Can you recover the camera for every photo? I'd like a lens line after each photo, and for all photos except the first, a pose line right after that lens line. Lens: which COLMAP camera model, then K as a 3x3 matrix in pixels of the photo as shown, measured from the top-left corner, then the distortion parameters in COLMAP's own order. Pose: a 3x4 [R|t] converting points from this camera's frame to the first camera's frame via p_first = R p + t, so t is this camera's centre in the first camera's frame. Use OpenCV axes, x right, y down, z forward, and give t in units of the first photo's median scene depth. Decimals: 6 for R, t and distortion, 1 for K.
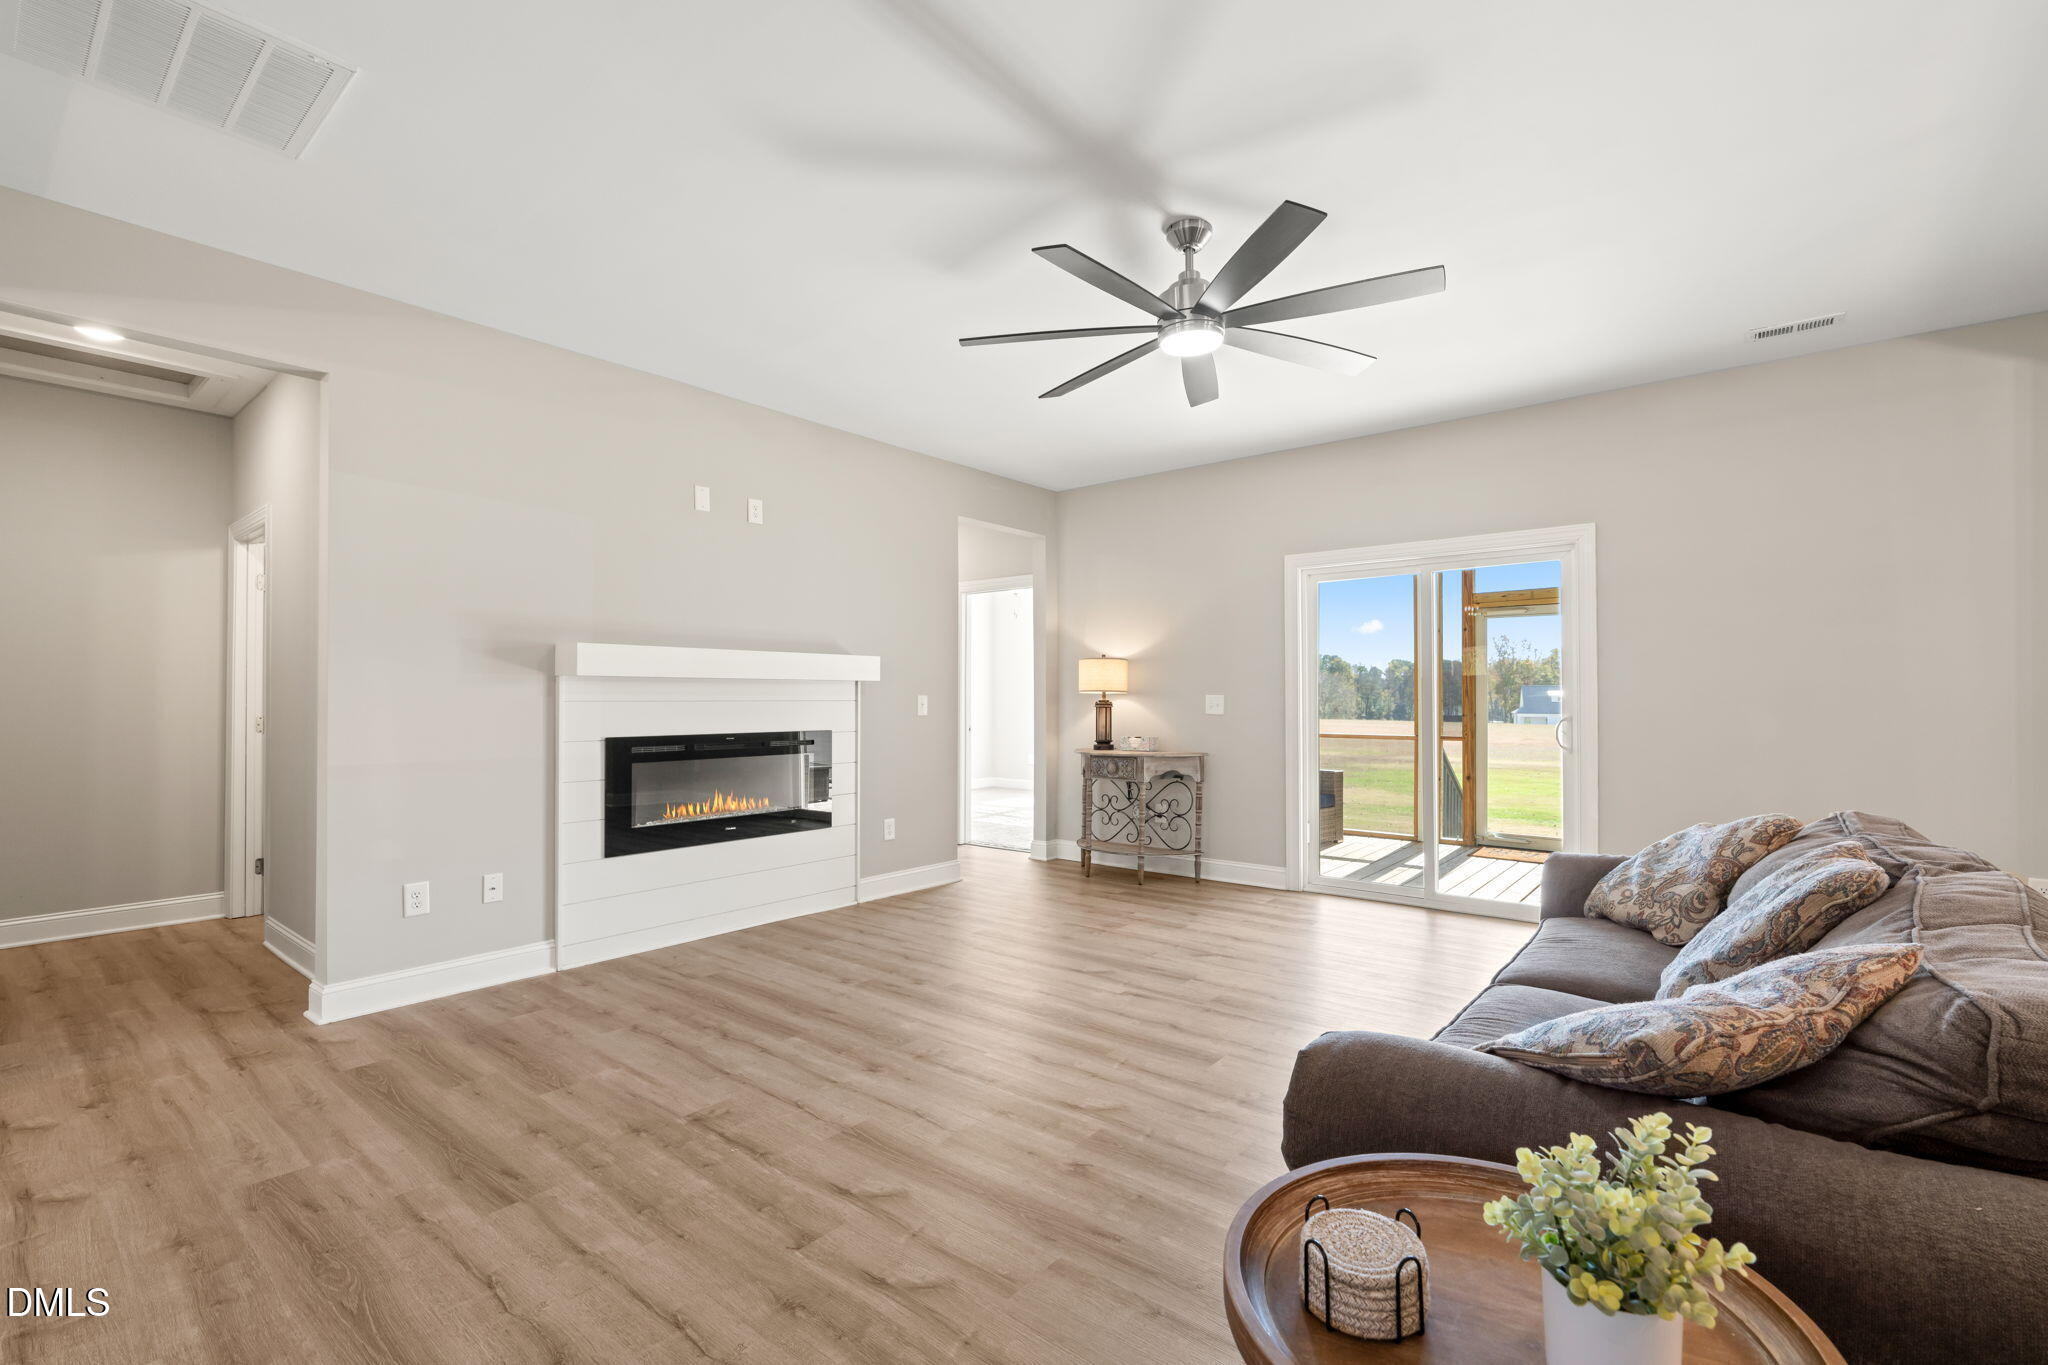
lens RADIAL K [[887.9, 0, 1024.0], [0, 887.9, 682.5], [0, 0, 1]] dist [0.001312, -0.000519]
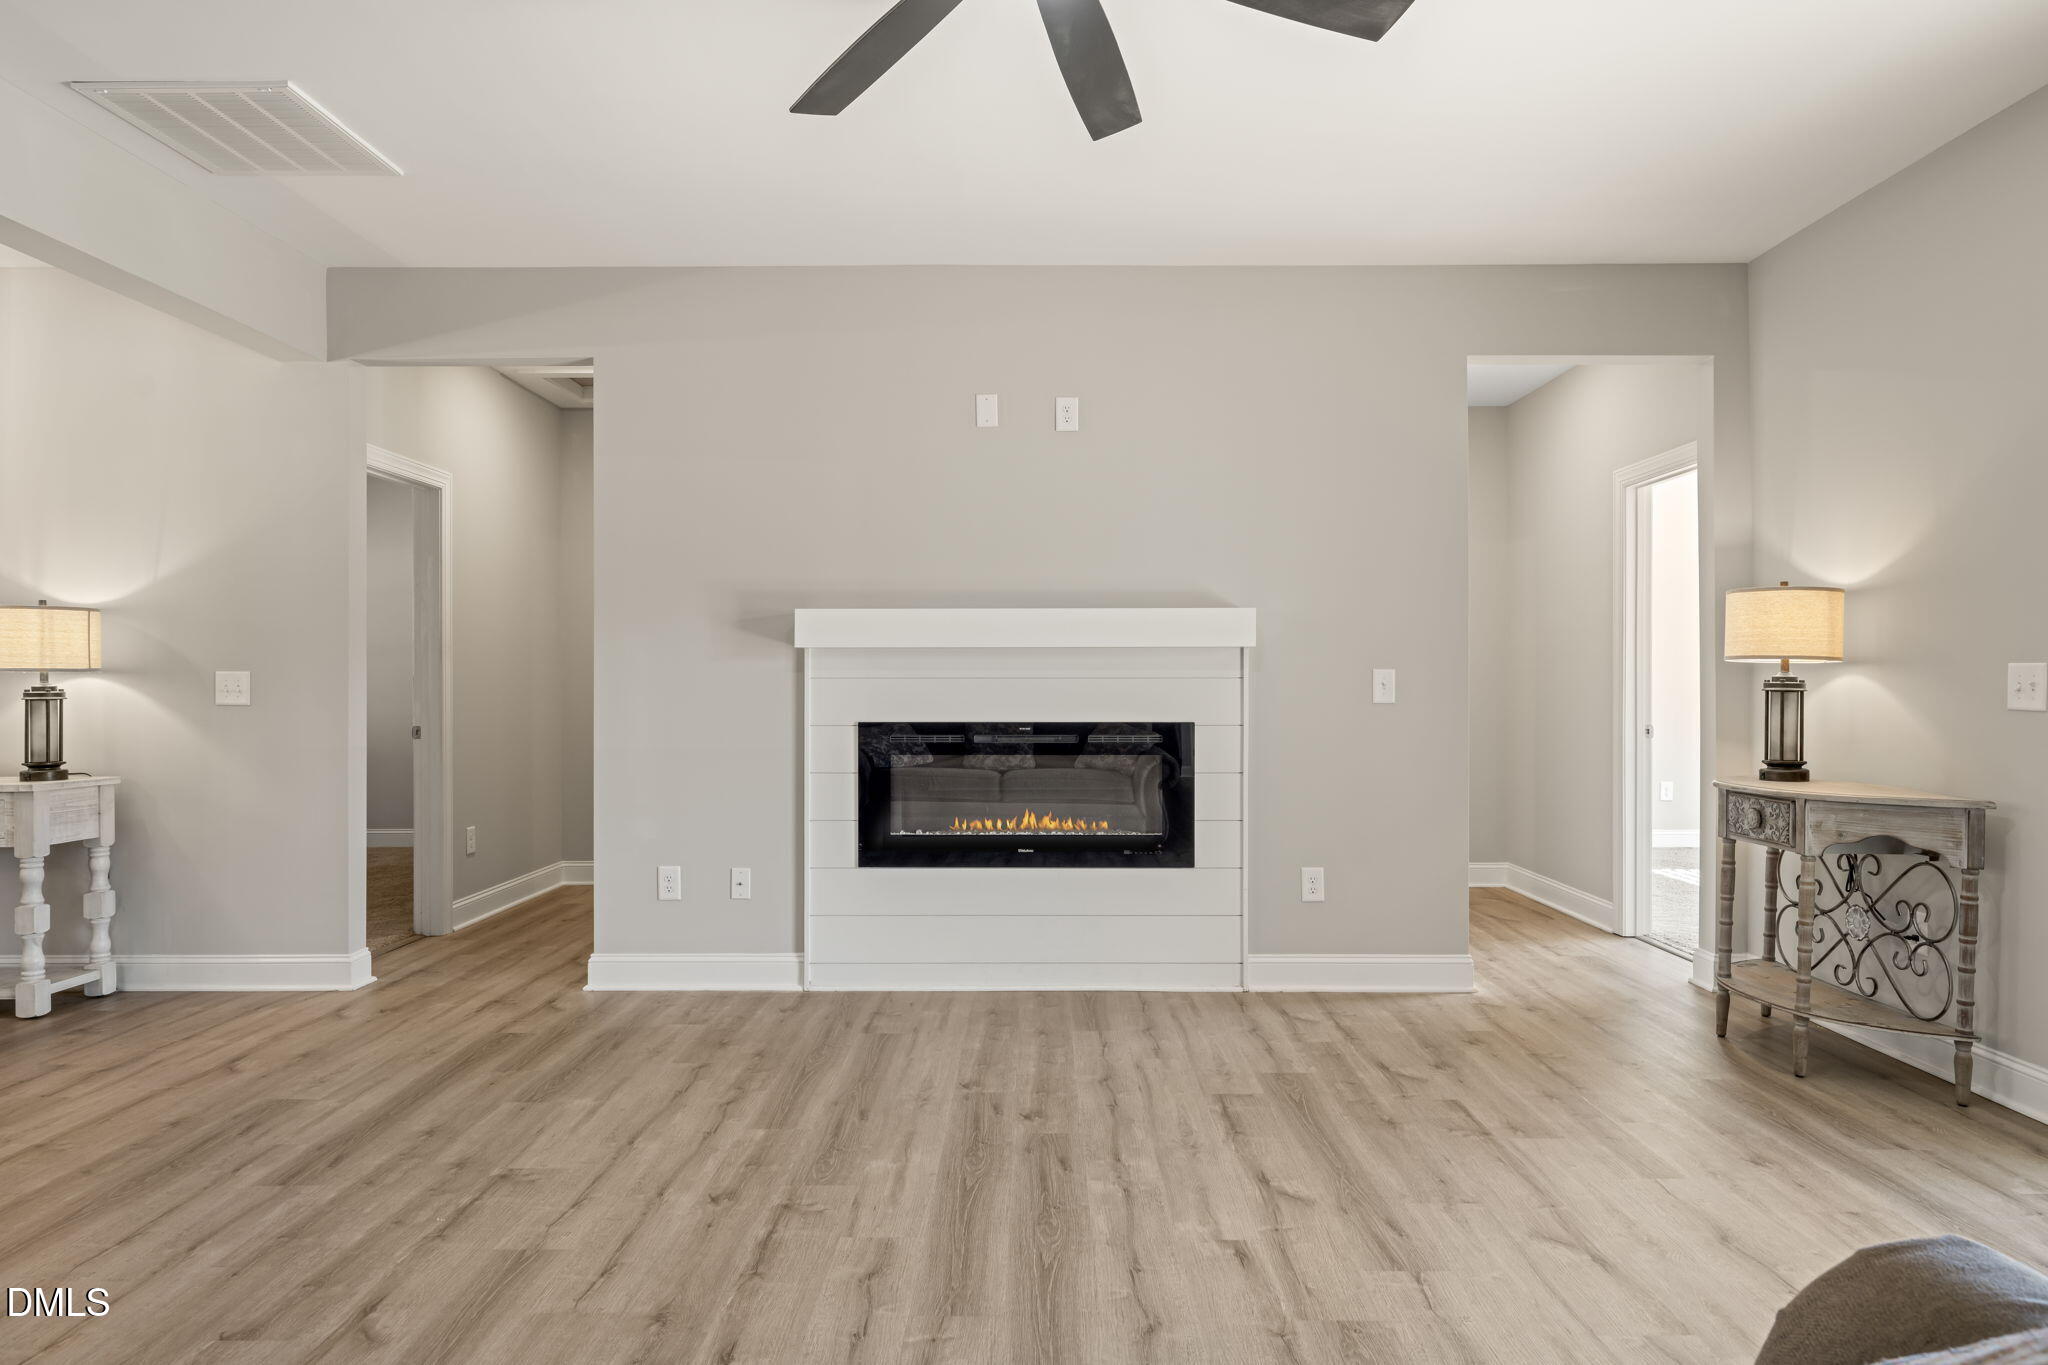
lens RADIAL K [[1226.4, 0, 1056.4], [0, 1226.4, 671.1], [0, 0, 1]] dist [0.001142, 0.001642]
pose [[0.635079, -0.005469, -0.772428, 0.524670], [0.014441, 0.999884, 0.004793, 0.011626], [0.772312, -0.014199, 0.635084, 0.414006]]
